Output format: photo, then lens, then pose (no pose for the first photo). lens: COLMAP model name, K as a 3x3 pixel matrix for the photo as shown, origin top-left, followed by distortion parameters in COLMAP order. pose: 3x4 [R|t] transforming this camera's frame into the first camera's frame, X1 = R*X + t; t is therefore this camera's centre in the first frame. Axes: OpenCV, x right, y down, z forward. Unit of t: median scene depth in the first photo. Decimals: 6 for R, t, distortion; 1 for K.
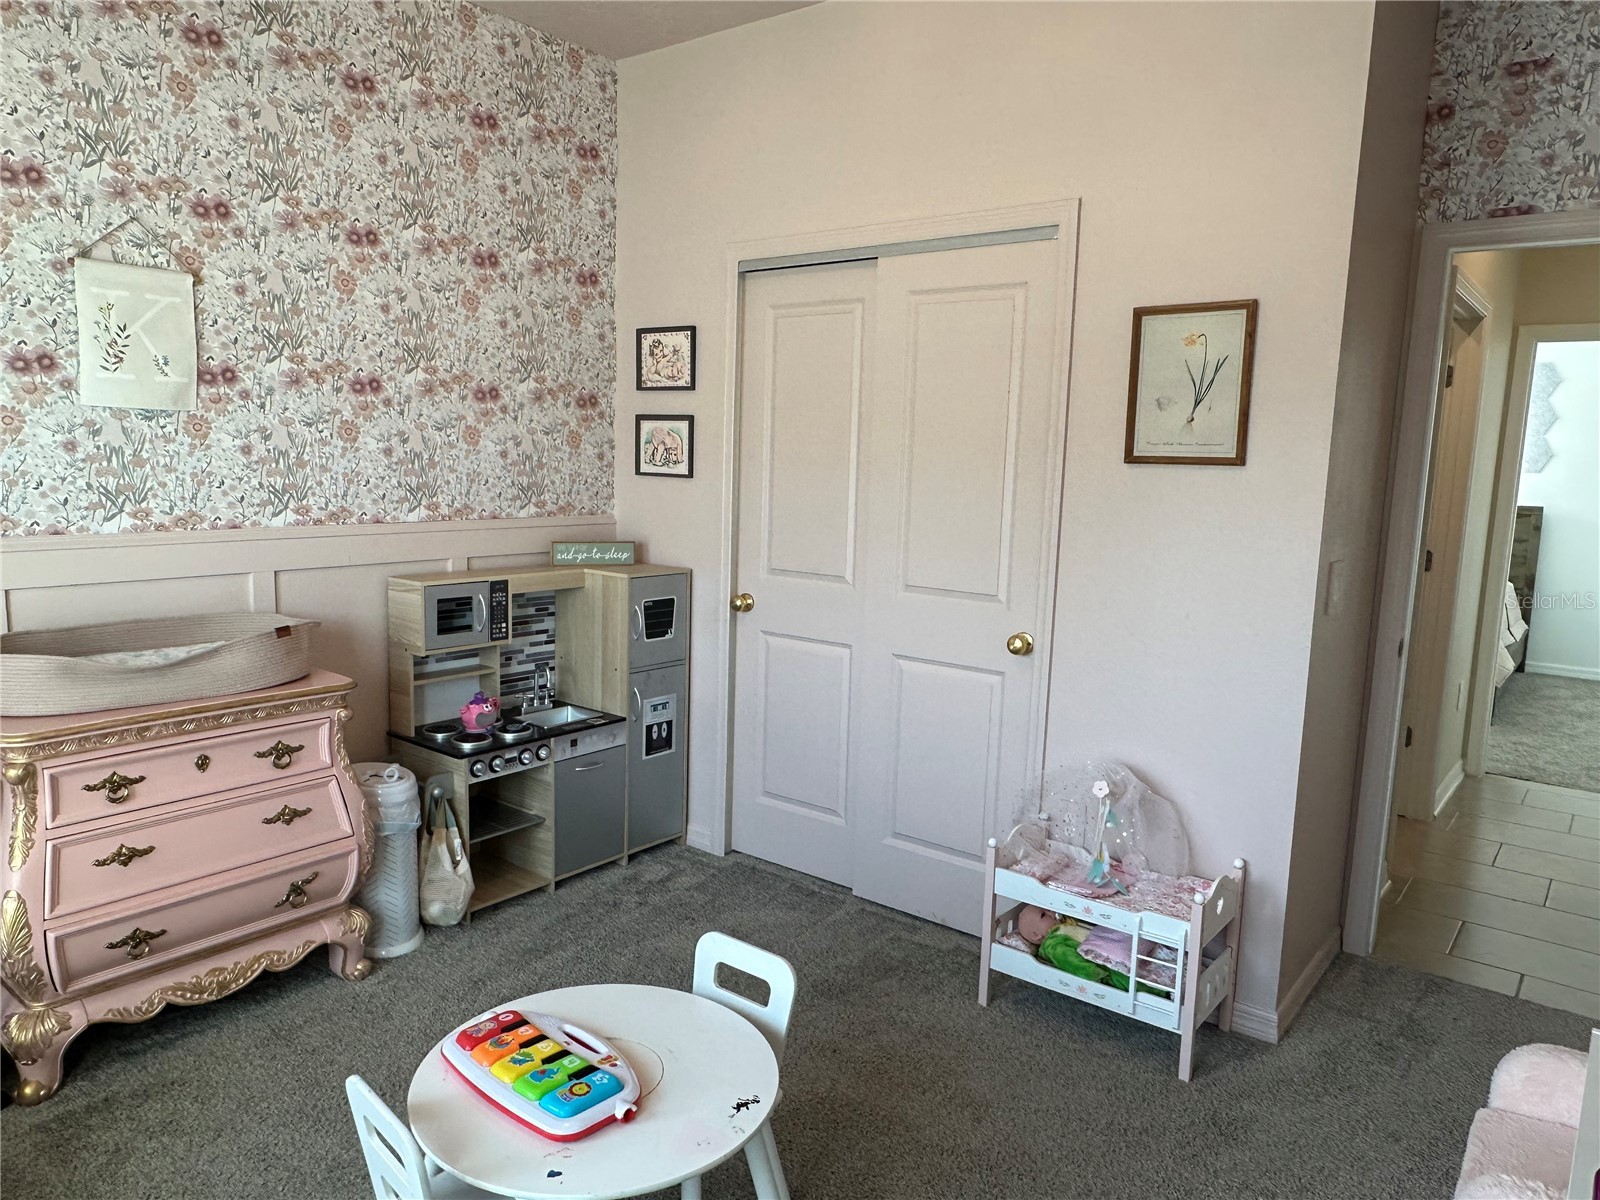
lens RADIAL K [[1077.3, 0, 796.3], [0, 1077.3, 597.8], [0, 0, 1]] dist [-0.002626, 0.002749]
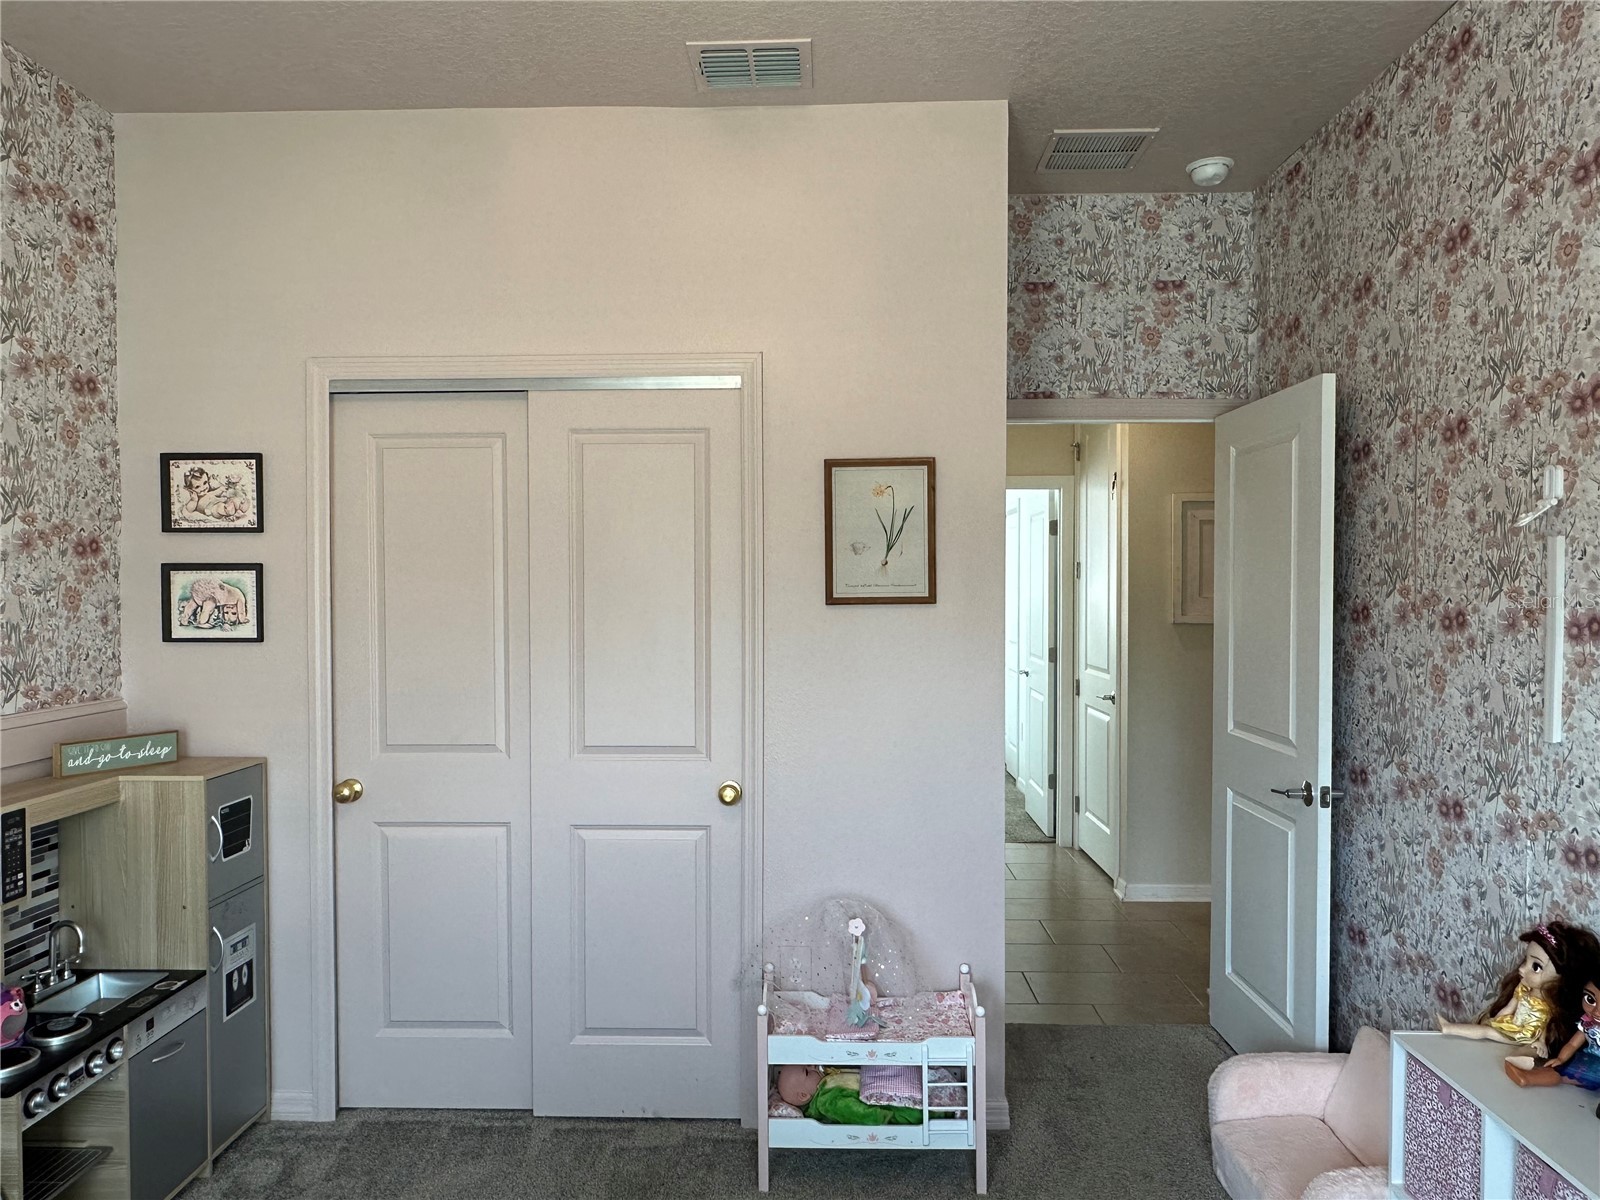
lens RADIAL K [[1077.3, 0, 795.7], [0, 1077.3, 605.8], [0, 0, 1]] dist [-0.002626, 0.002749]
pose [[0.804658, -0.043570, 0.592138, -0.259669], [0.106927, 0.991632, -0.072338, -0.040291], [-0.584031, 0.121523, 0.802583, 0.140366]]
